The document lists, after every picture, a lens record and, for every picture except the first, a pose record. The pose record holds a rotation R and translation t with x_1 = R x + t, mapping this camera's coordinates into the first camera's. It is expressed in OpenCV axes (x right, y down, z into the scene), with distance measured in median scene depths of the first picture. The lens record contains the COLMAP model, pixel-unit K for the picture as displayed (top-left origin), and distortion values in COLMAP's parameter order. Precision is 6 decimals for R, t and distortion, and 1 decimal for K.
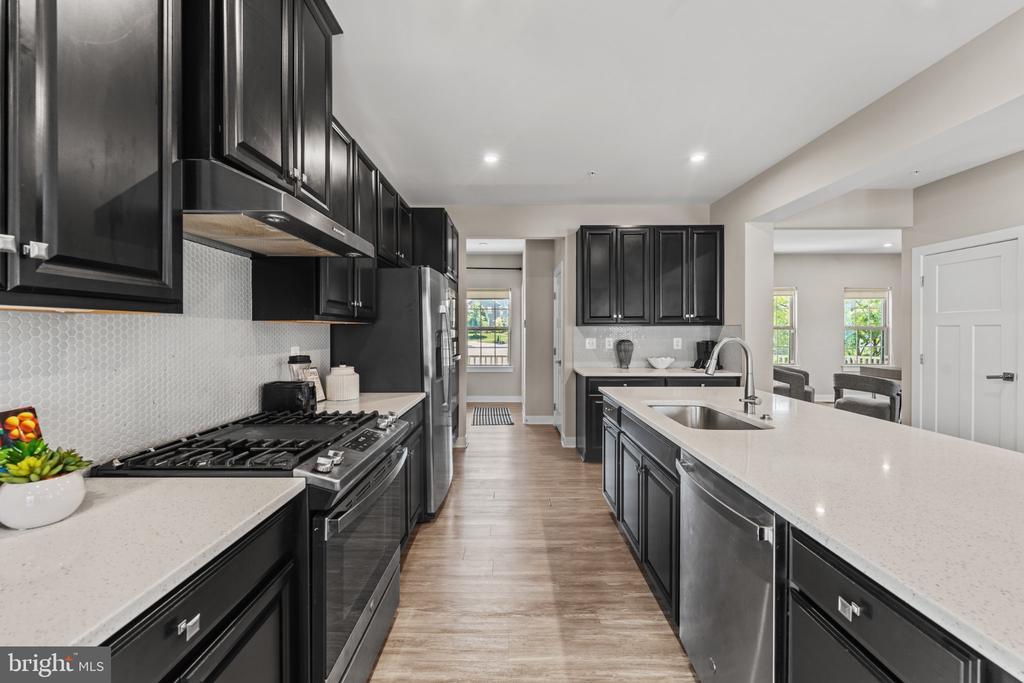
lens RADIAL K [[408.4, 0, 513.0], [0, 408.4, 332.9], [0, 0, 1]] dist [-0.003666, -0.000247]
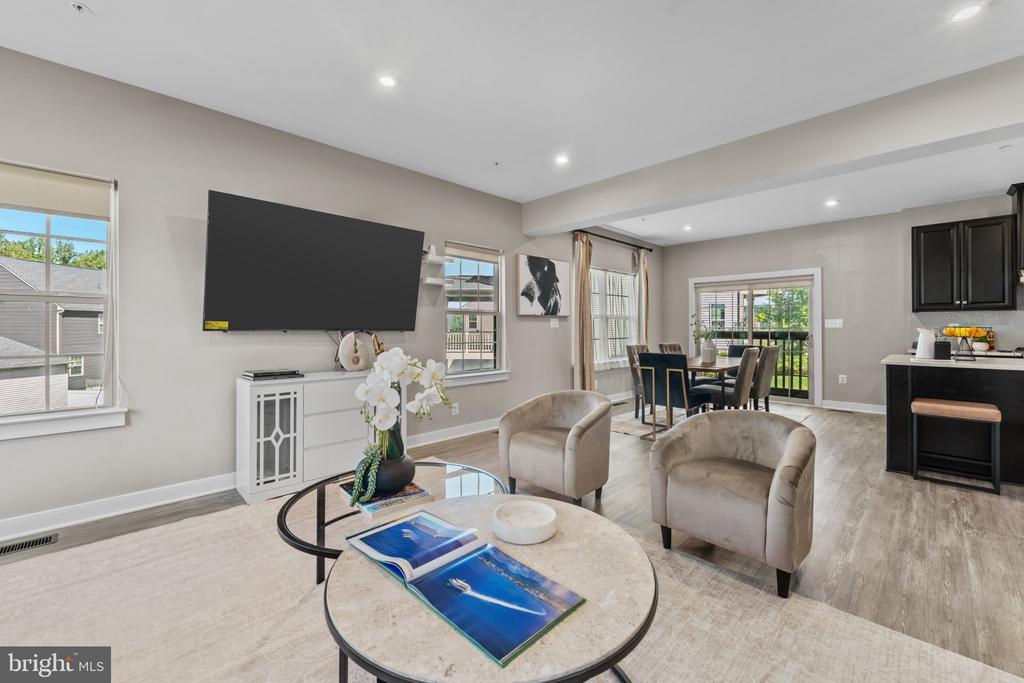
lens RADIAL K [[417.2, 0, 508.4], [0, 417.2, 328.5], [0, 0, 1]] dist [-0.000823, -0.001059]
pose [[-0.712483, -0.000218, -0.701689, 1.603132], [-0.003198, 0.999991, 0.002937, 0.039484], [0.701682, 0.004336, -0.712477, 0.122805]]
